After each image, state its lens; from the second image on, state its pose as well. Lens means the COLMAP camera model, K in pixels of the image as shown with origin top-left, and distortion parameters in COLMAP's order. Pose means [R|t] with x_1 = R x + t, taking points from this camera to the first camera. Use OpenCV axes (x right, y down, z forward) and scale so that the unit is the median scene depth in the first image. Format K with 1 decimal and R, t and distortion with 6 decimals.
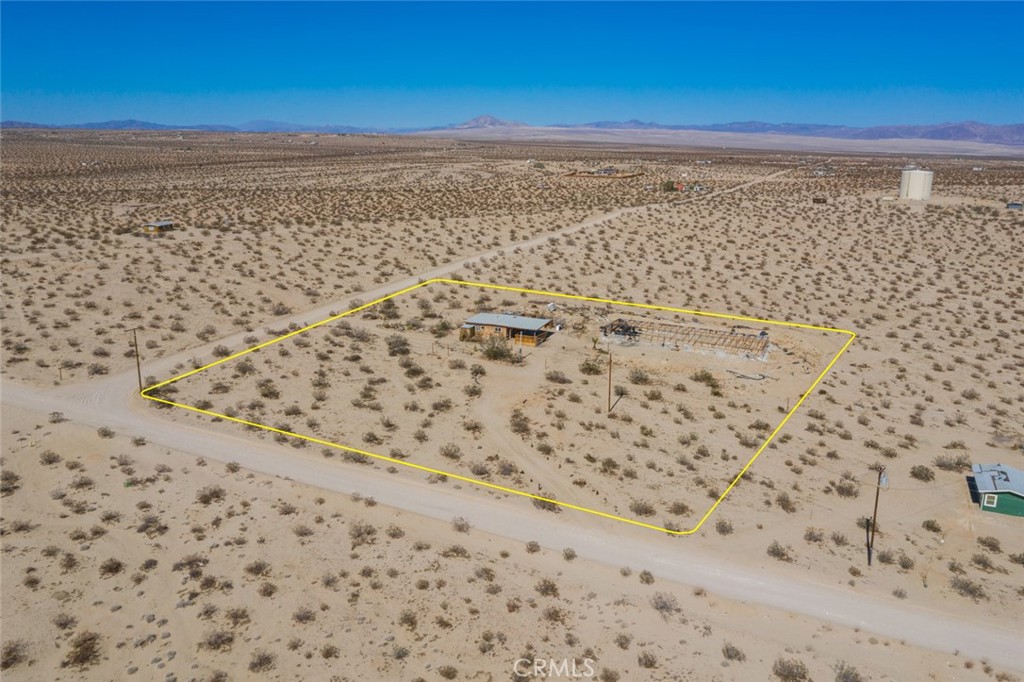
lens RADIAL K [[823.0, 0, 516.3], [0, 823.0, 340.9], [0, 0, 1]] dist [-0.001126, -0.000902]
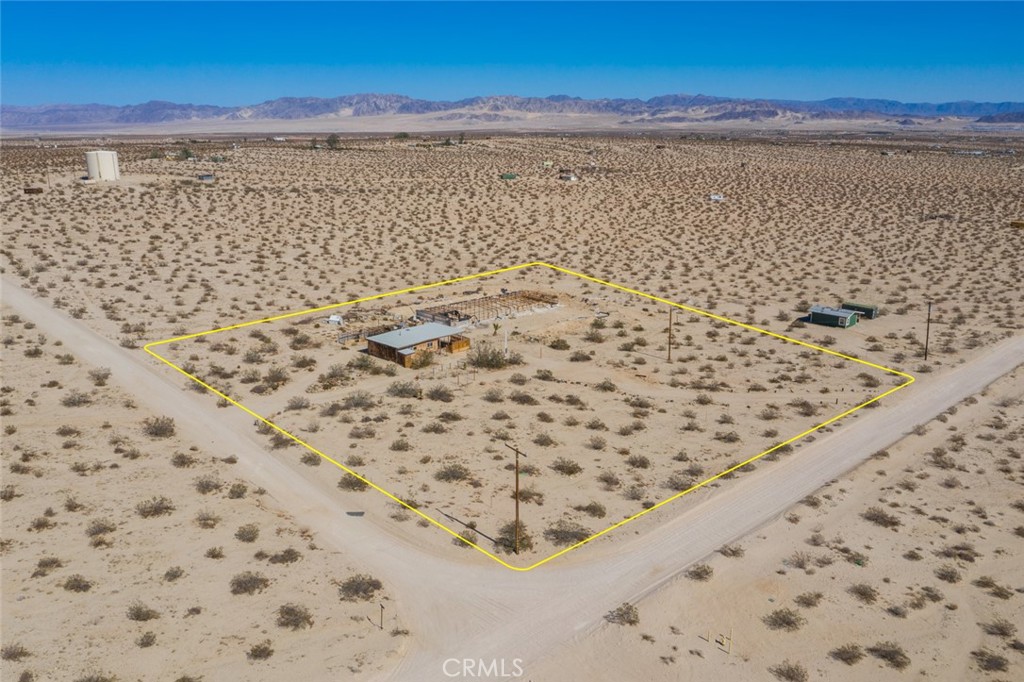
lens RADIAL K [[785.8, 0, 510.6], [0, 785.8, 385.6], [0, 0, 1]] dist [-0.005564, 0.000261]
pose [[0.365659, -0.316894, 0.875141, -1.279437], [0.238498, 0.940763, 0.241005, -0.267559], [-0.899673, 0.120594, 0.419578, 1.023216]]
